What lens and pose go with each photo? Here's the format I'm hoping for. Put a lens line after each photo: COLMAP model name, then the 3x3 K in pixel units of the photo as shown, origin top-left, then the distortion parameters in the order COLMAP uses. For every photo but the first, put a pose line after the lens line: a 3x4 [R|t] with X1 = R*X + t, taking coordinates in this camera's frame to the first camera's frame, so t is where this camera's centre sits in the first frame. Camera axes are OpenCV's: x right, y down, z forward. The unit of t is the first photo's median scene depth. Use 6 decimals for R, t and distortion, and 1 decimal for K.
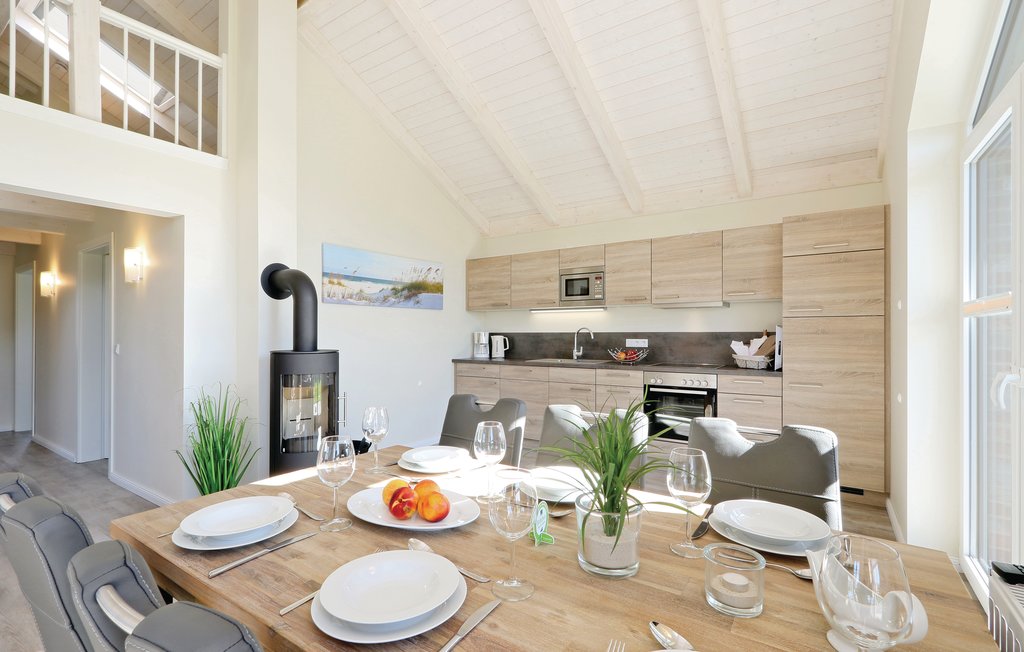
lens RADIAL K [[478.9, 0, 488.4], [0, 478.9, 326.3], [0, 0, 1]] dist [-0.000236, 0.000087]
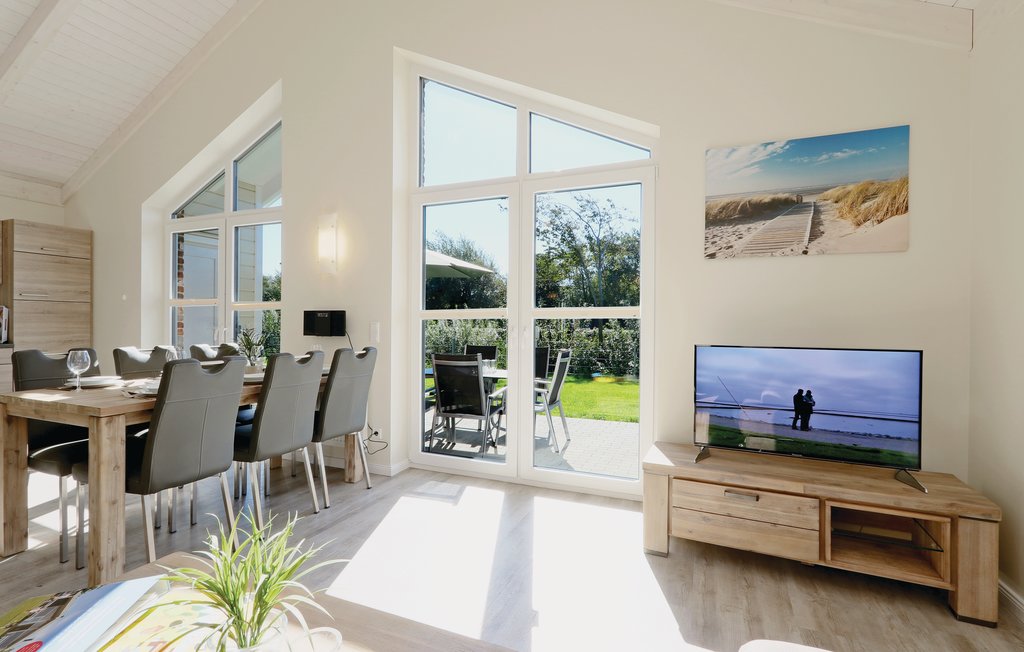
lens RADIAL K [[469.0, 0, 503.9], [0, 469.0, 330.2], [0, 0, 1]] dist [0.001071, -0.000463]
pose [[-0.216626, -0.009843, 0.976205, -0.717850], [-0.018009, 0.999819, 0.006085, 0.025635], [-0.976088, -0.016262, -0.216764, 0.018366]]
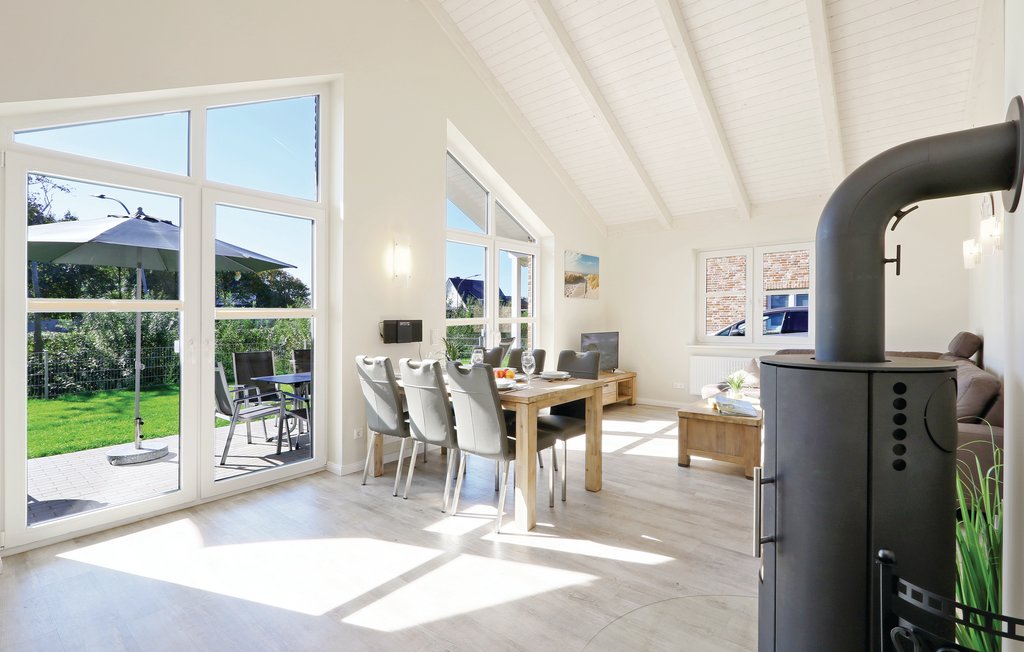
lens RADIAL K [[478.8, 0, 499.0], [0, 478.8, 328.2], [0, 0, 1]] dist [0.024783, -0.000028]
pose [[-0.996591, 0.007933, 0.082117, -0.093825], [0.008876, 0.999899, 0.011128, 0.008547], [-0.082021, 0.011819, -0.996561, 1.109602]]
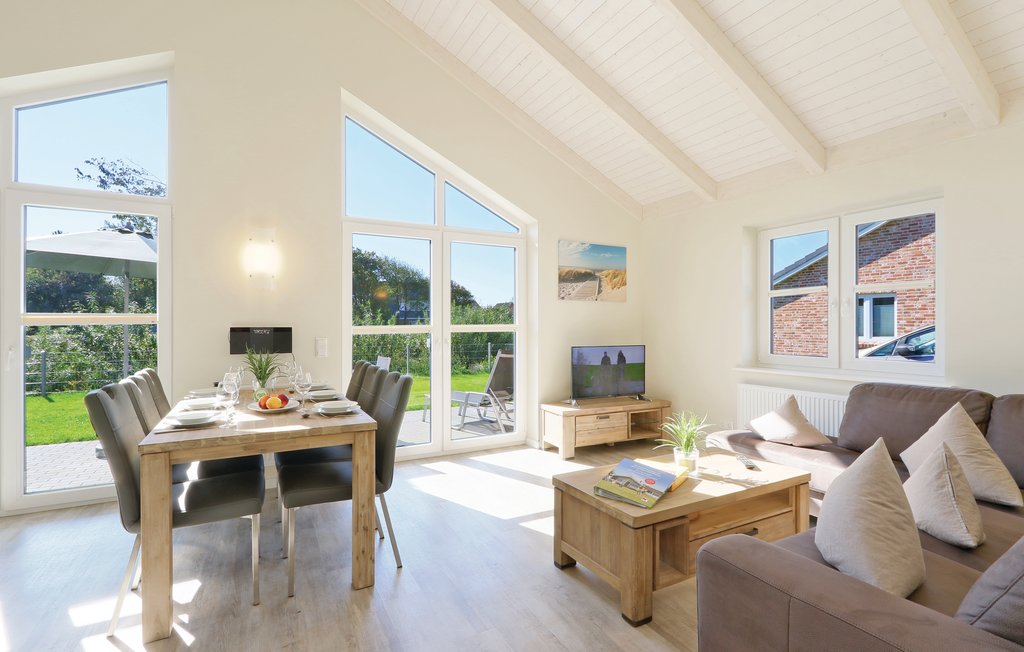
lens RADIAL K [[469.0, 0, 503.9], [0, 469.0, 330.2], [0, 0, 1]] dist [0.001071, -0.000463]
pose [[-0.894066, 0.000235, 0.447935, -0.559949], [-0.000769, 0.999998, -0.002059, 0.007325], [-0.447934, -0.002186, -0.894064, 0.690941]]
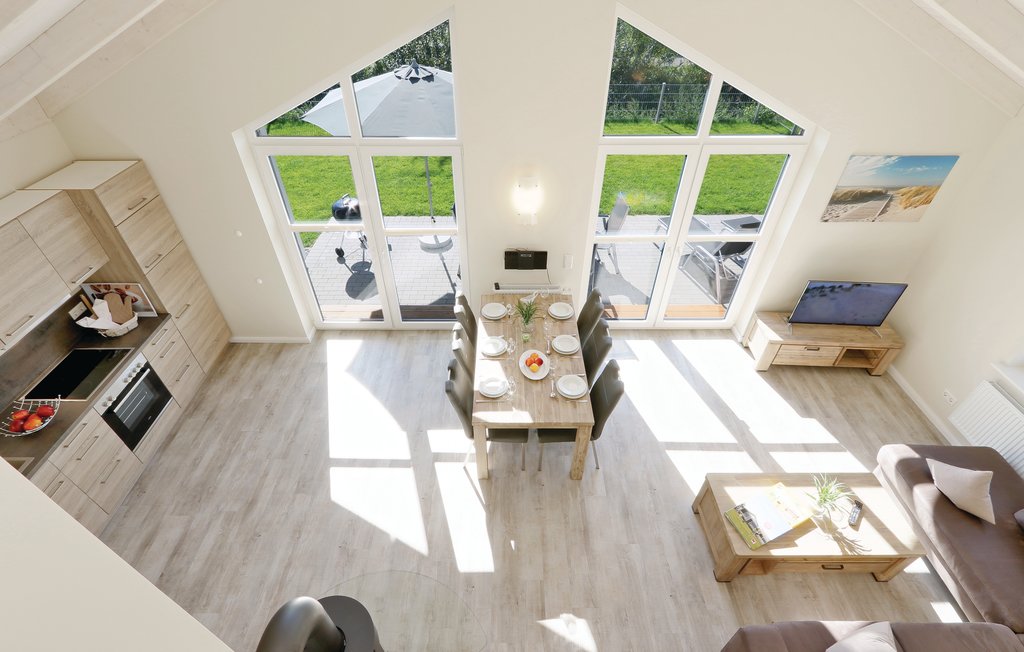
lens RADIAL K [[469.0, 0, 503.9], [0, 469.0, 330.2], [0, 0, 1]] dist [0.001071, -0.000463]
pose [[-0.580441, -0.527332, 0.620491, -0.530030], [-0.005041, 0.764303, 0.644837, -0.536672], [-0.814287, 0.371162, -0.446291, 0.721377]]
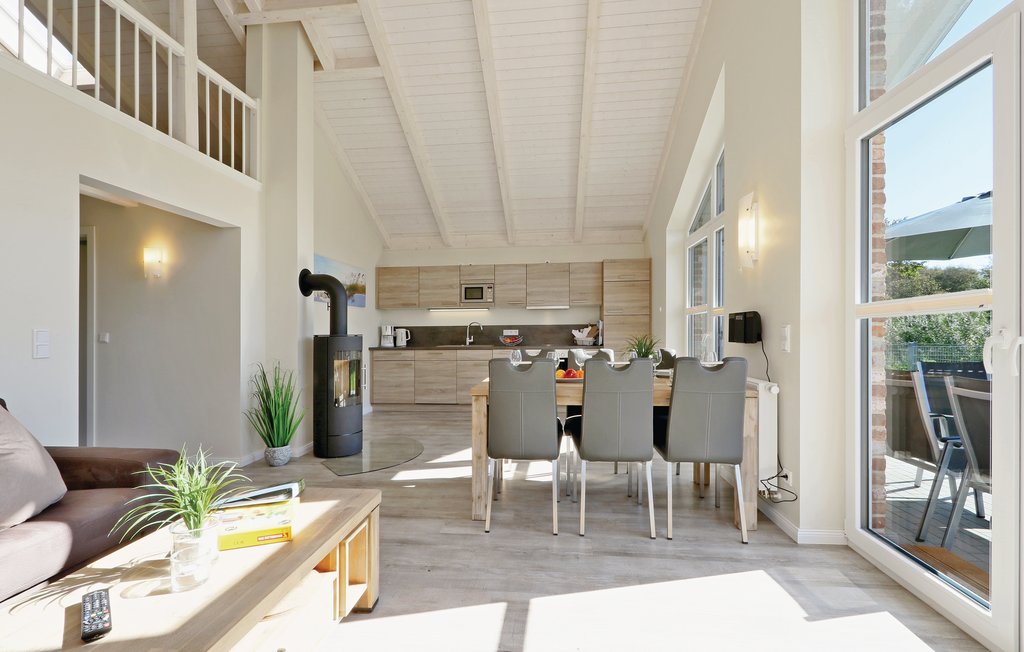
lens RADIAL K [[469.0, 0, 503.9], [0, 469.0, 330.2], [0, 0, 1]] dist [0.001071, -0.000463]
pose [[0.875404, -0.002679, 0.483385, -0.473208], [0.000471, 0.999989, 0.004688, 0.024345], [-0.483393, -0.003876, 0.875395, -0.299081]]
